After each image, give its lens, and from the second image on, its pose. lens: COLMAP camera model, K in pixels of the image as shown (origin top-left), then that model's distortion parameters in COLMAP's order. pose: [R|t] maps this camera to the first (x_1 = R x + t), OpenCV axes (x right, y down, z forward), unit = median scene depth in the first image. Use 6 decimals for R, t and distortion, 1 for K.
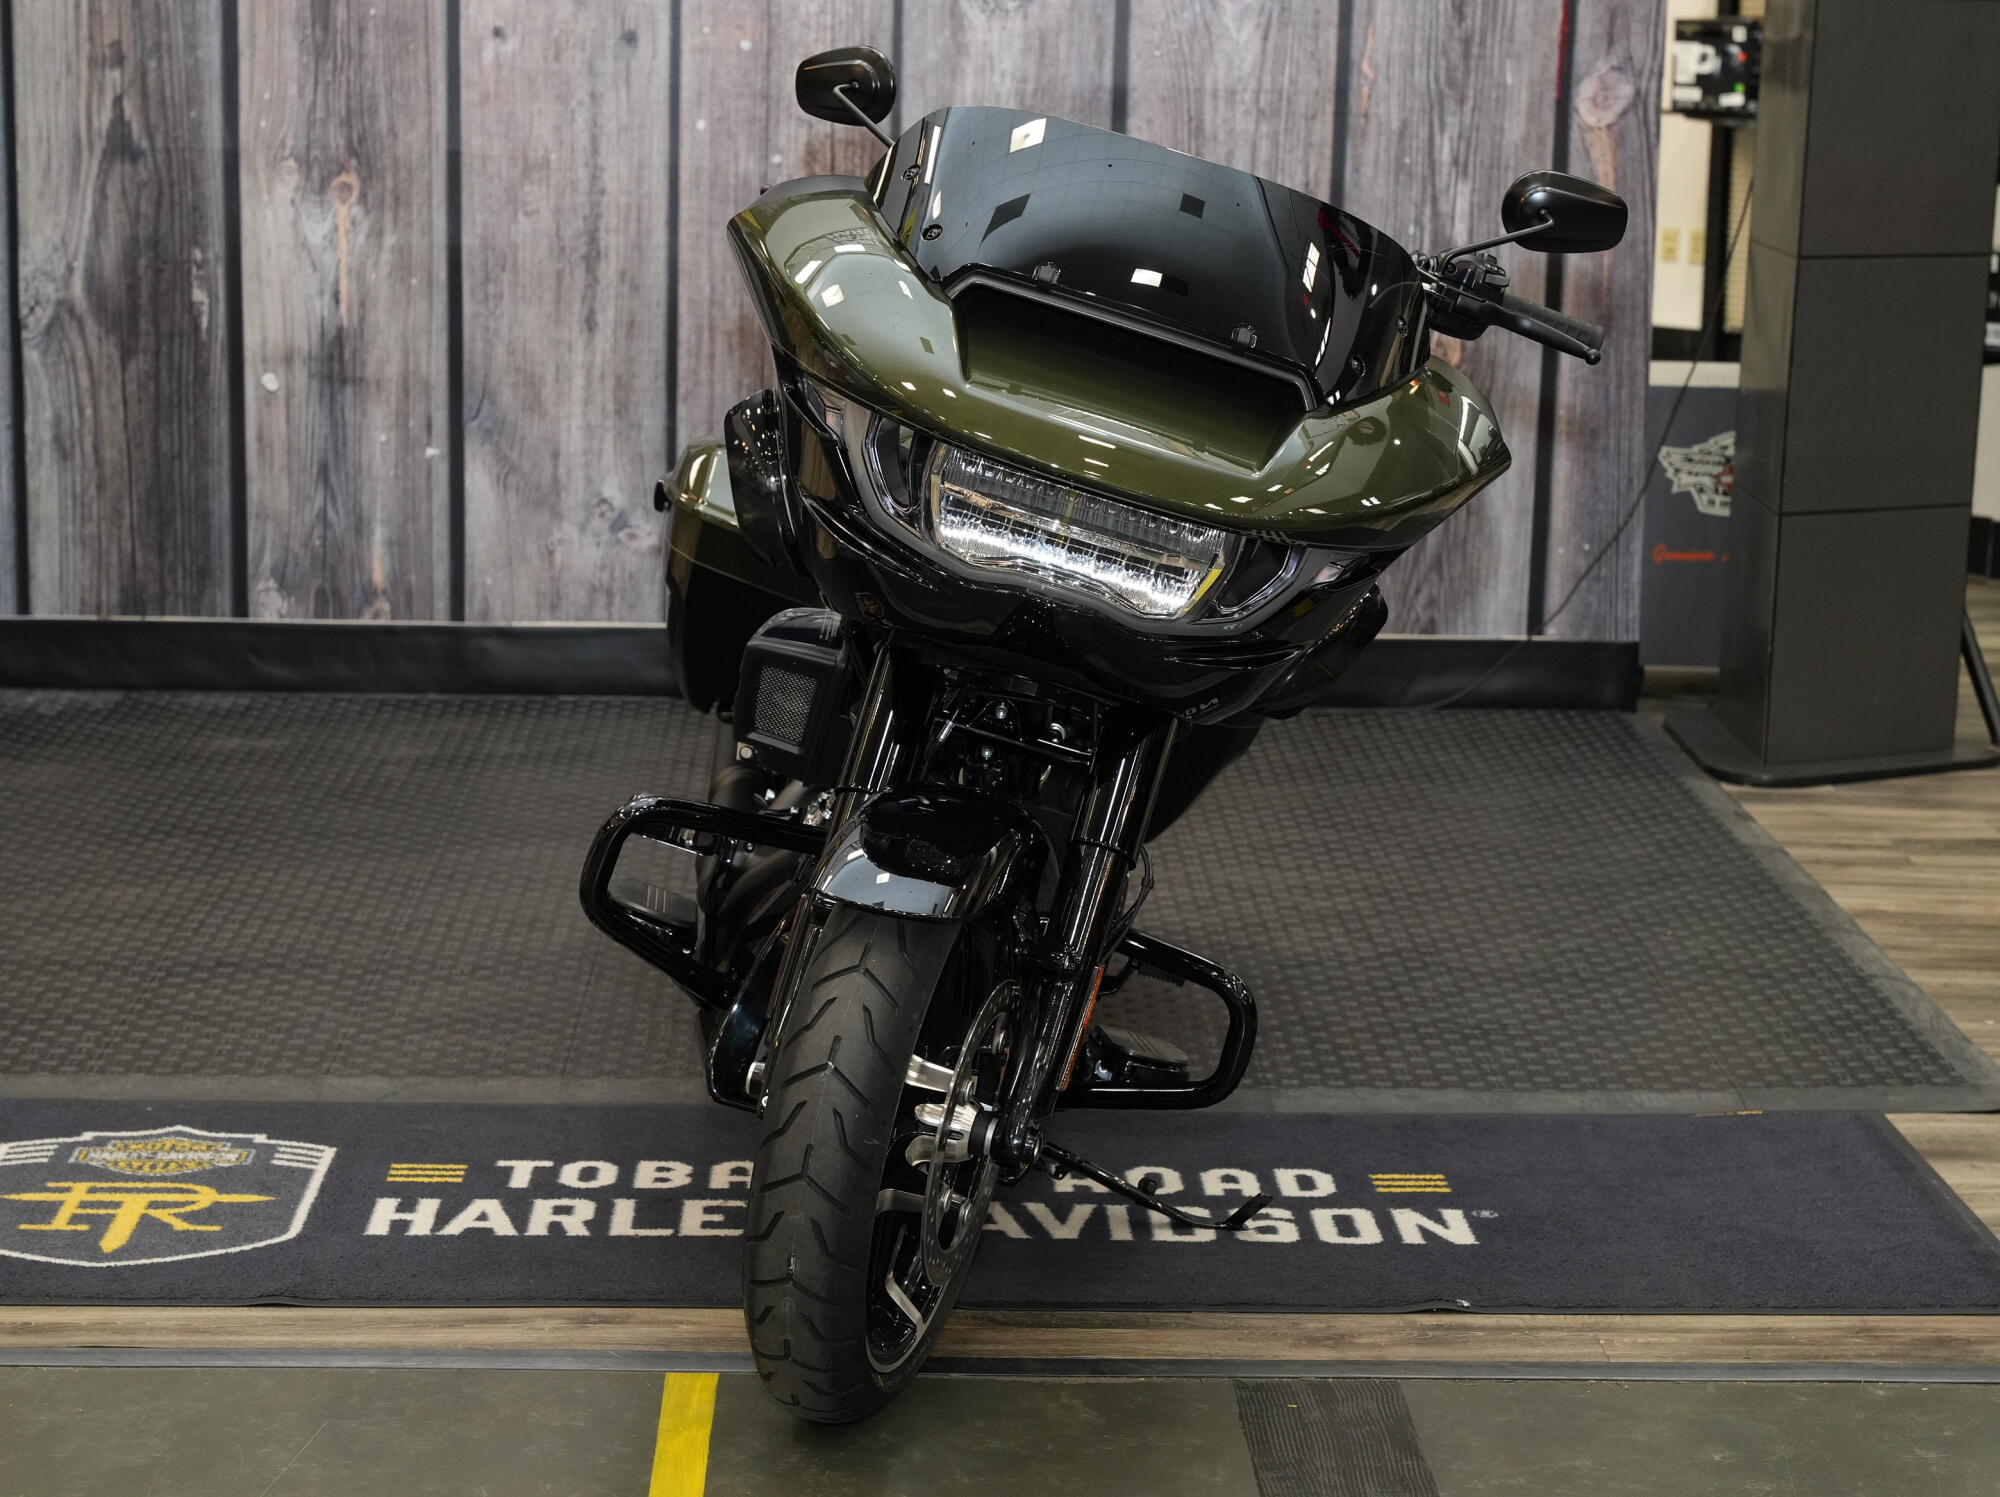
lens RADIAL K [[4343.8, 0, 994.9], [0, 4343.8, 753.2], [0, 0, 1]] dist [0.031985, 0.000000]
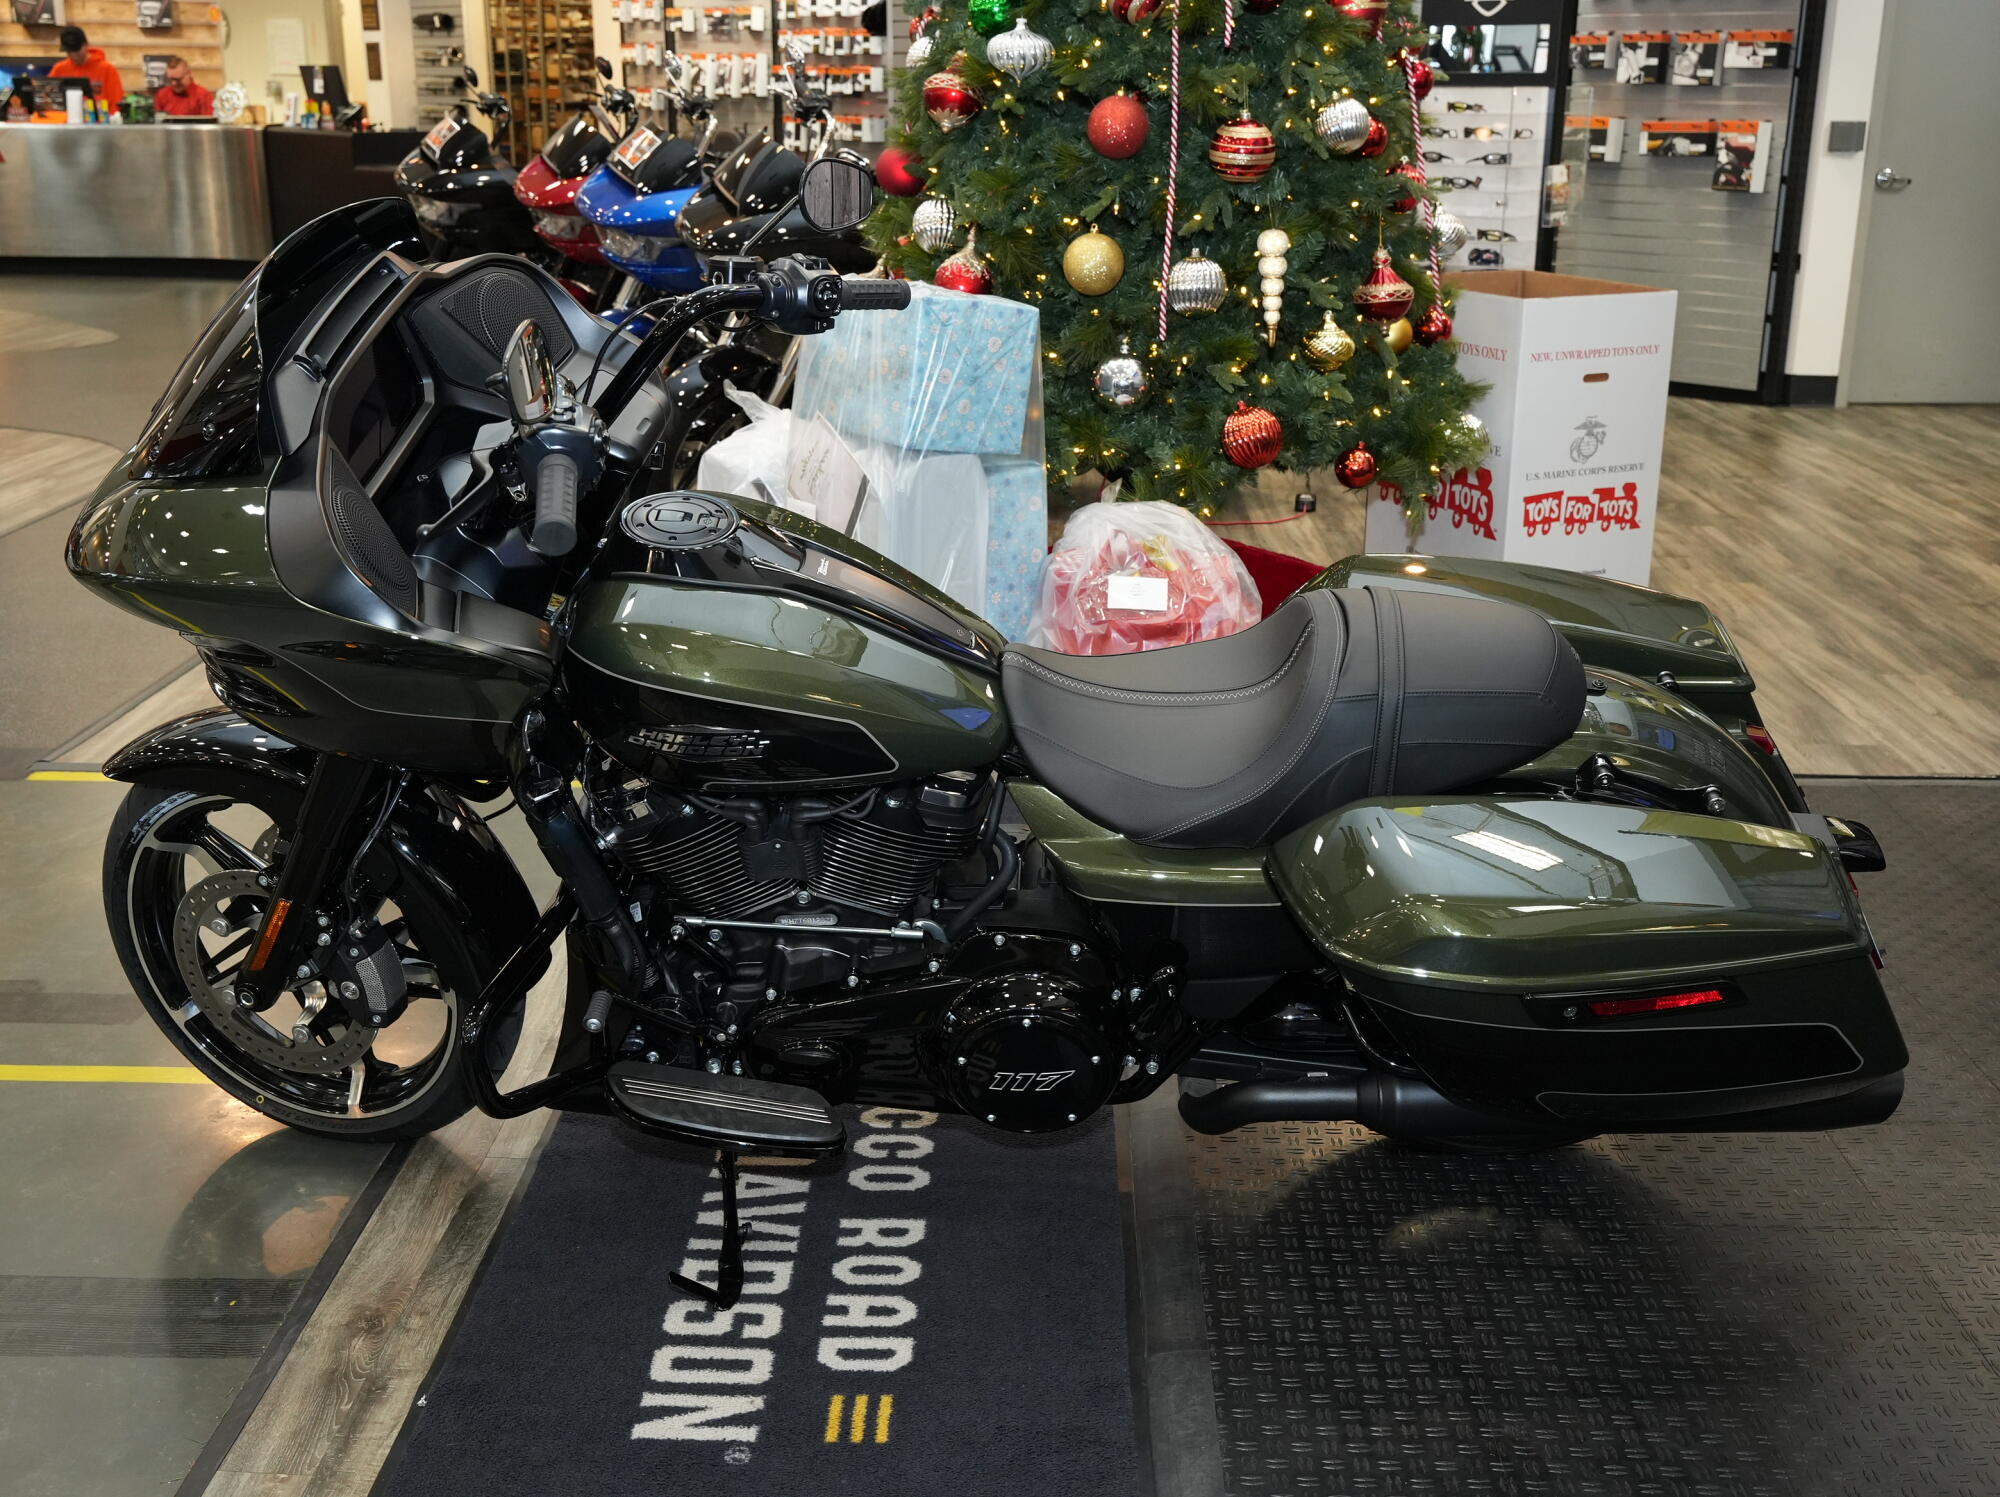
lens RADIAL K [[2138.5, 0, 986.9], [0, 2138.5, 751.8], [0, 0, 1]] dist [0.009027, 0.000000]
pose [[-0.061395, 0.285858, -0.956303, 0.317420], [-0.188302, 0.937588, 0.292353, -0.112765], [0.980190, 0.198023, -0.003735, 0.644262]]
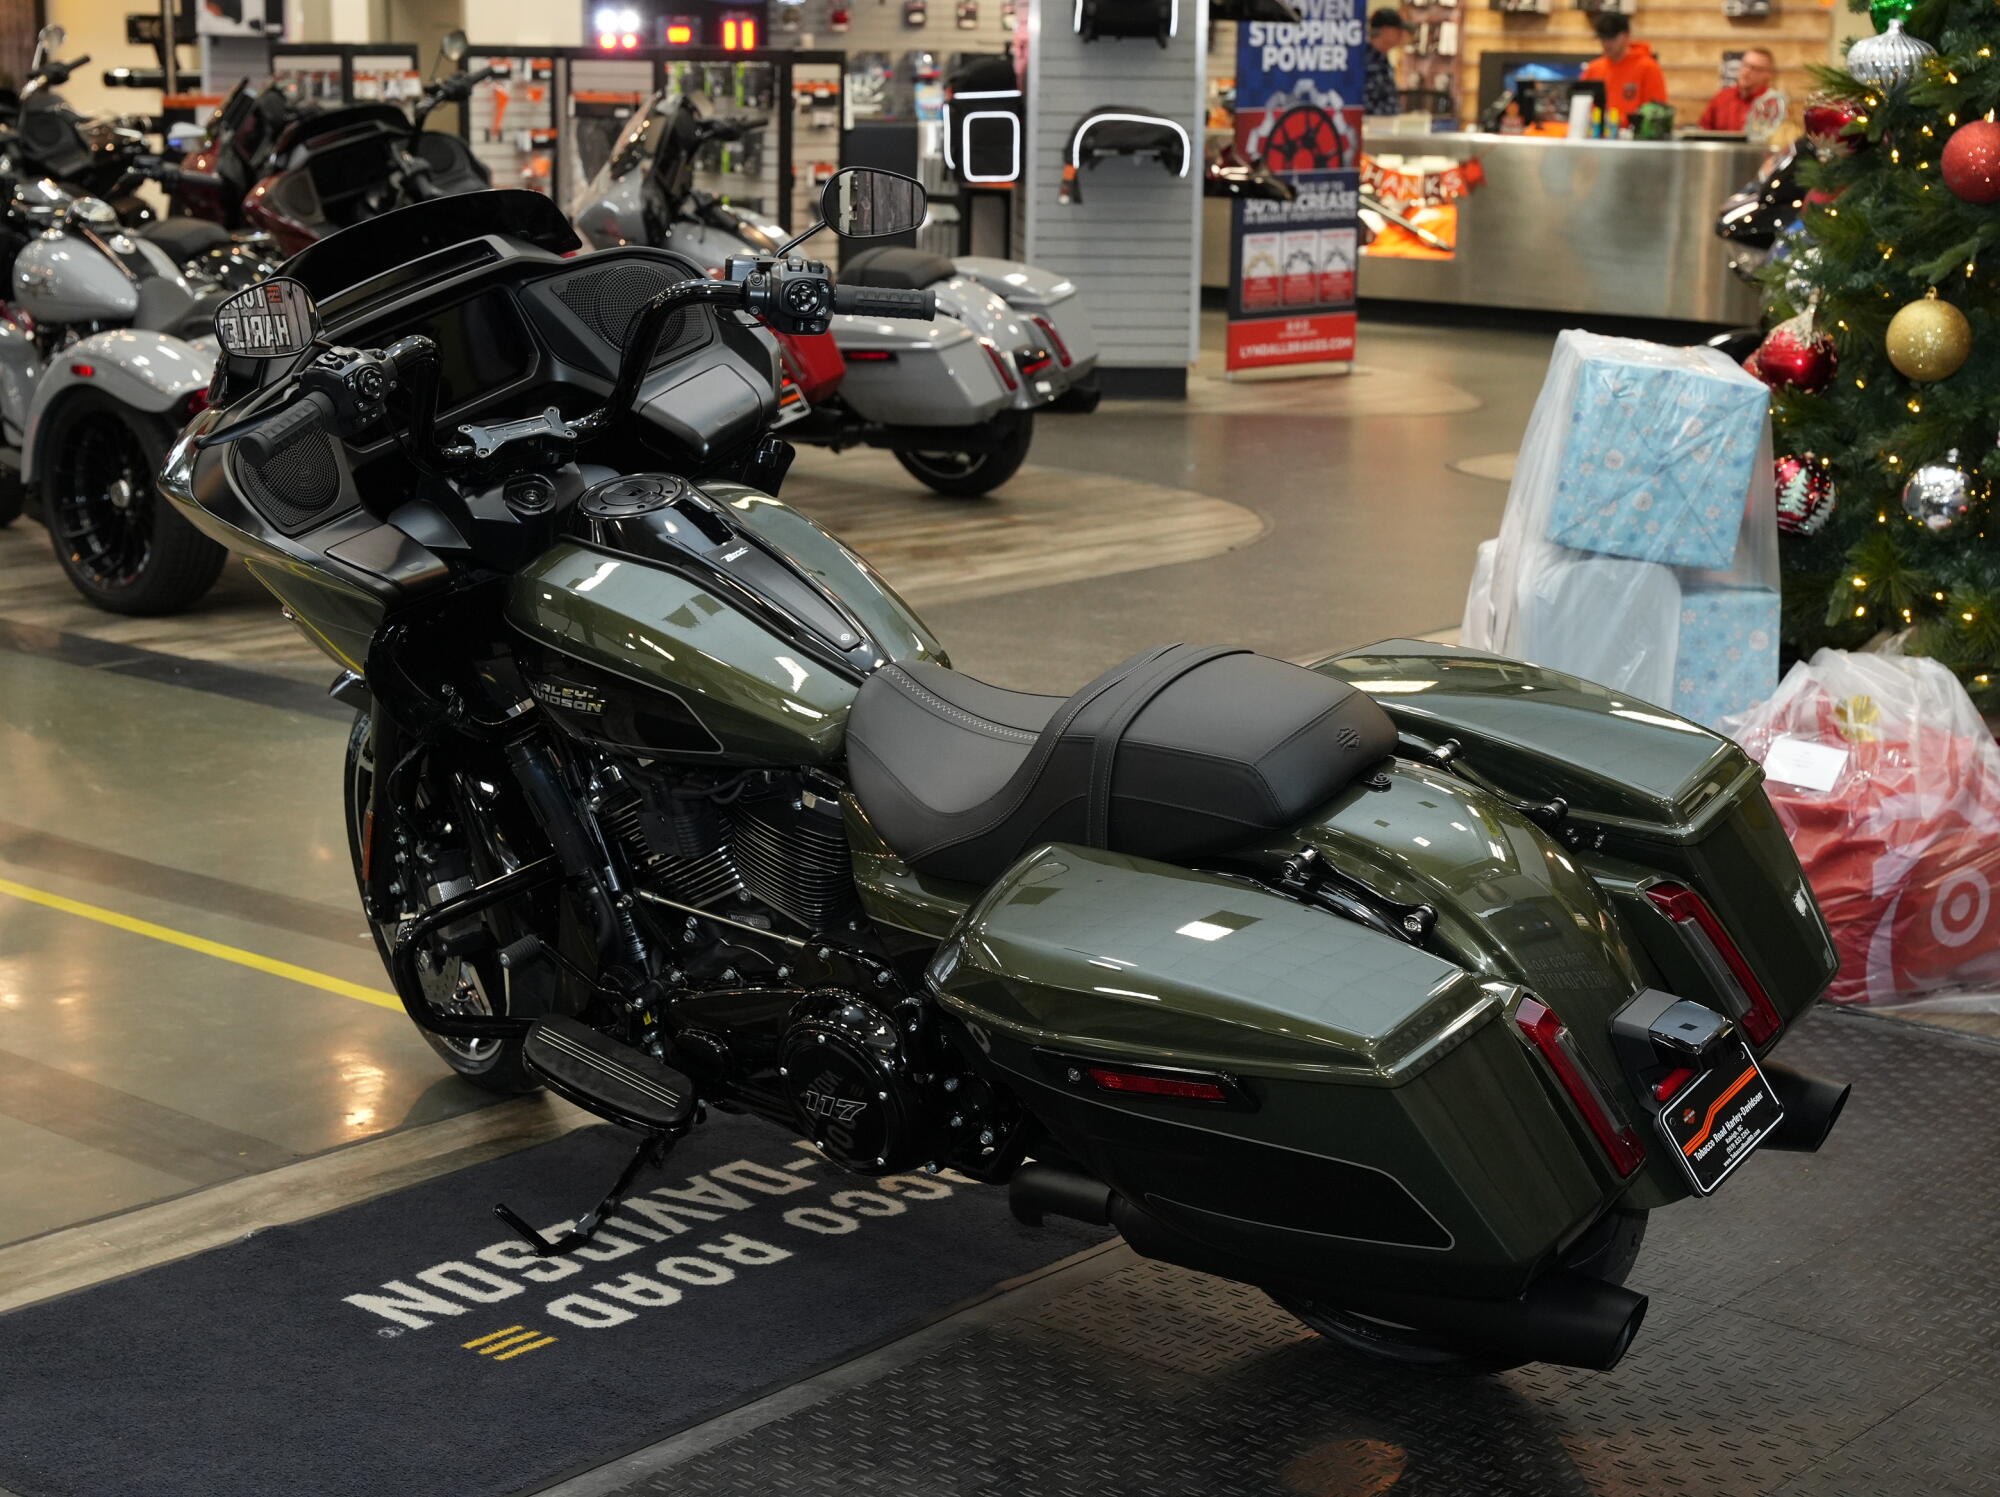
lens RADIAL K [[3356.8, 0, 996.4], [0, 3356.8, 756.4], [0, 0, 1]] dist [0.013885, 0.000000]
pose [[-0.672608, 0.125768, -0.729233, 0.356166], [-0.162210, 0.936427, 0.311116, -0.176981], [0.722001, 0.327548, -0.609448, 0.961769]]
